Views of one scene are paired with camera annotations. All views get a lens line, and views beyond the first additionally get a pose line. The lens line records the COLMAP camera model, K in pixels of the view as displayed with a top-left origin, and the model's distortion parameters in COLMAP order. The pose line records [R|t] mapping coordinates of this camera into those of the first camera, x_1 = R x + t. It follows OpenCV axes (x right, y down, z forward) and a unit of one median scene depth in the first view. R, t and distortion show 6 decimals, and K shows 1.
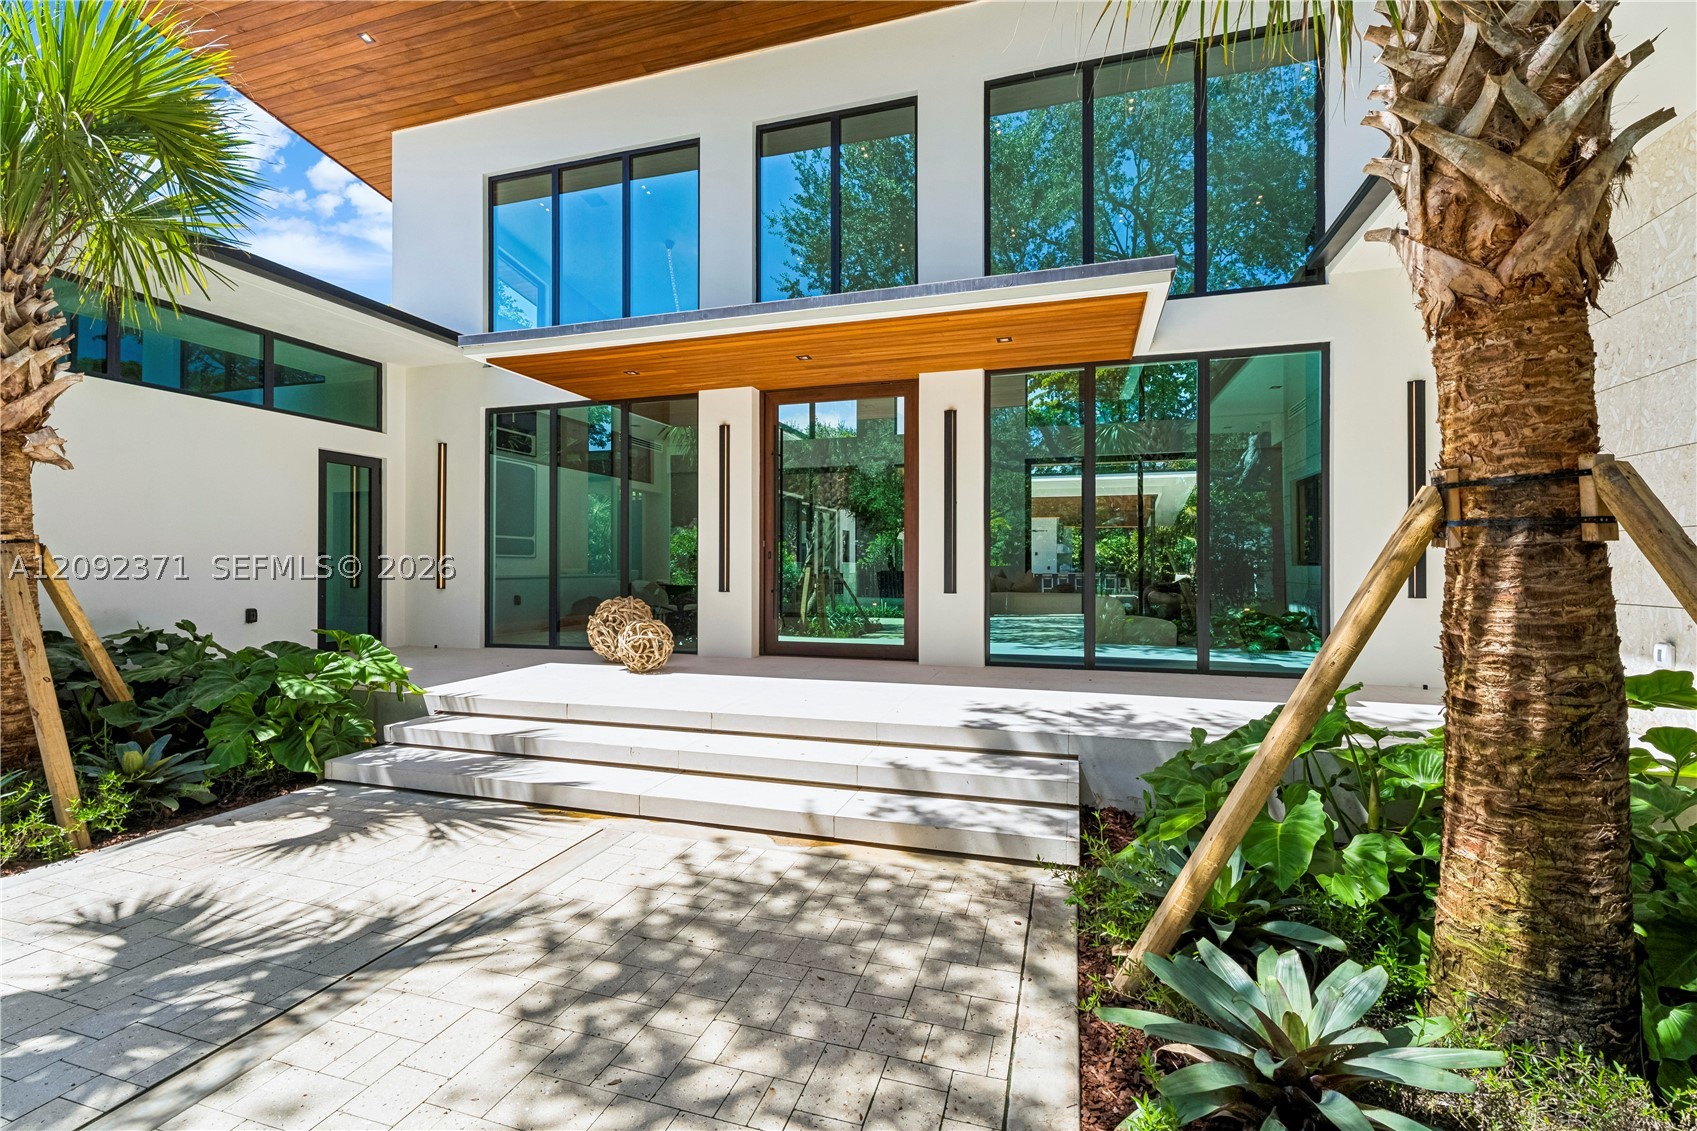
lens RADIAL K [[744.9, 0, 840.7], [0, 744.9, 562.4], [0, 0, 1]] dist [0.004248, -0.001812]
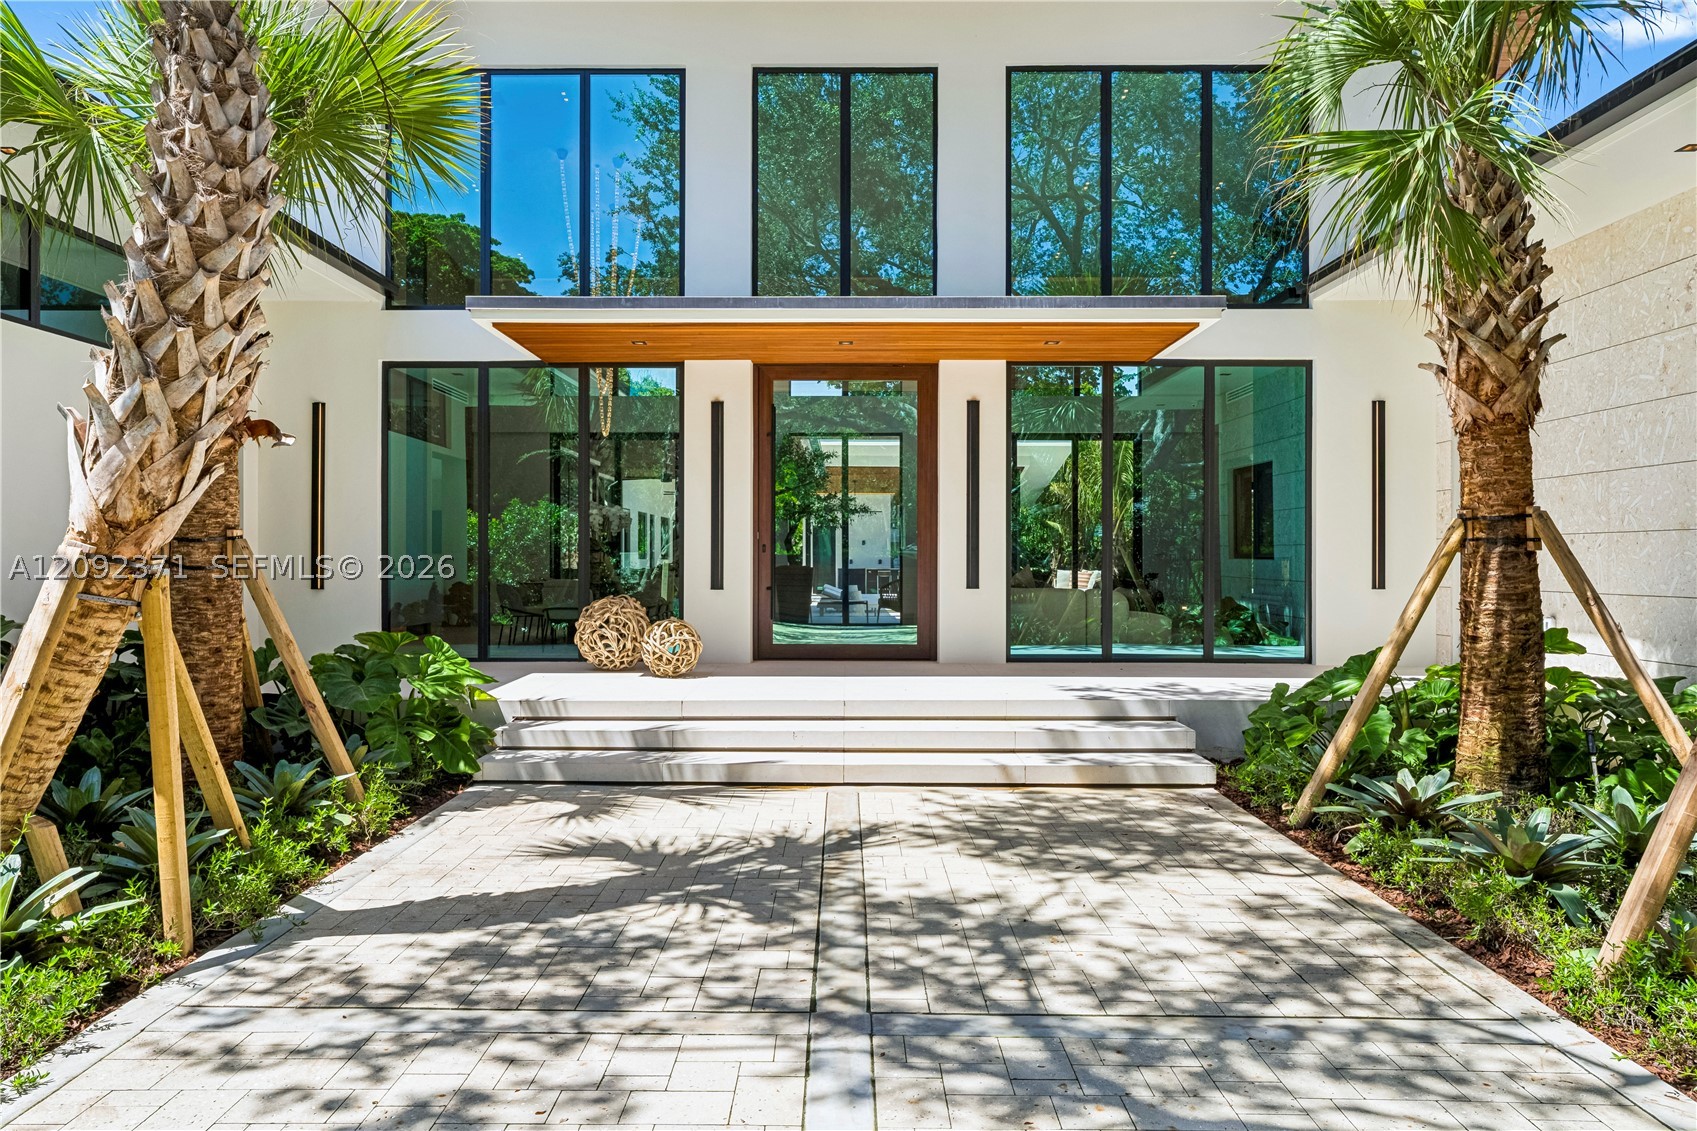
lens RADIAL K [[1135.1, 0, 850.0], [0, 1135.1, 561.9], [0, 0, 1]] dist [0.006975, 0.007533]
pose [[0.956407, -0.000076, 0.292036, -1.311699], [-0.002346, 0.999966, 0.007942, -0.014496], [-0.292026, -0.008281, 0.956374, -1.113325]]
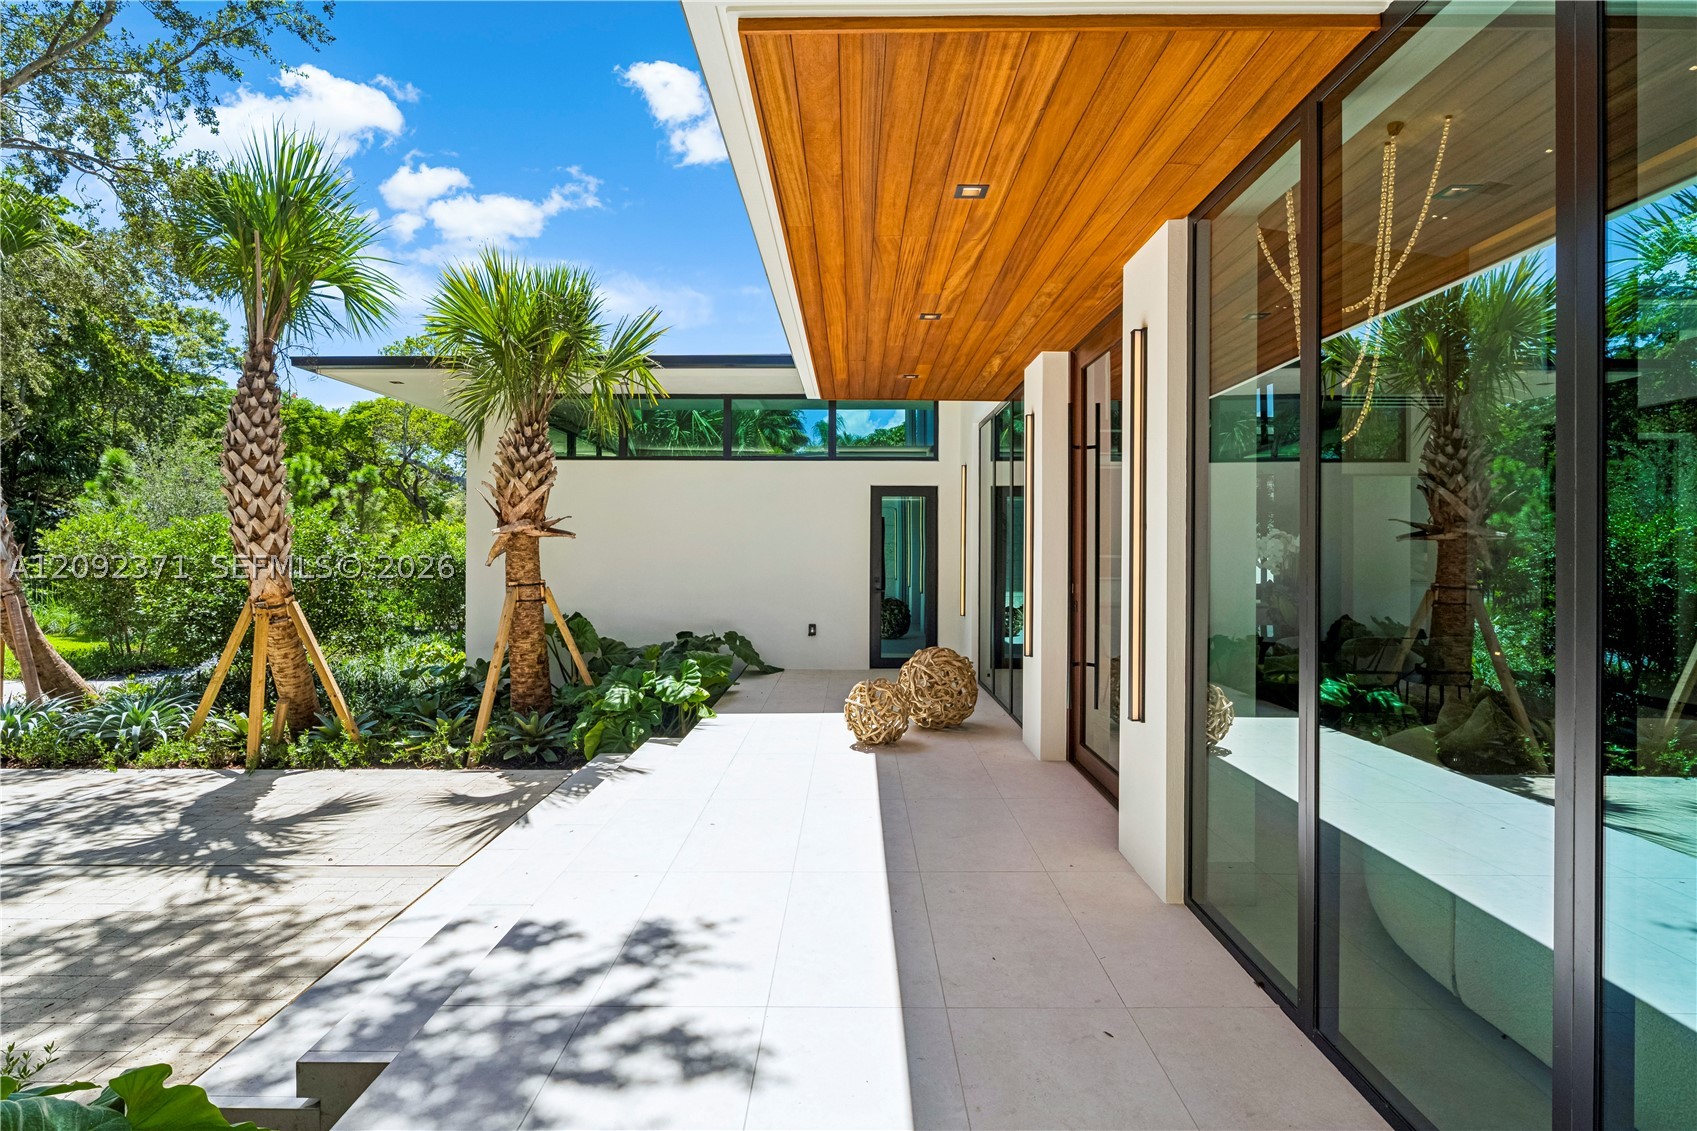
lens RADIAL K [[857.2, 0, 848.1], [0, 857.2, 554.3], [0, 0, 1]] dist [-0.001323, -0.001029]
pose [[0.289070, 0.009518, -0.957261, 1.788087], [0.001403, 0.999945, 0.010366, -0.207648], [0.957307, -0.004339, 0.289041, 1.963355]]
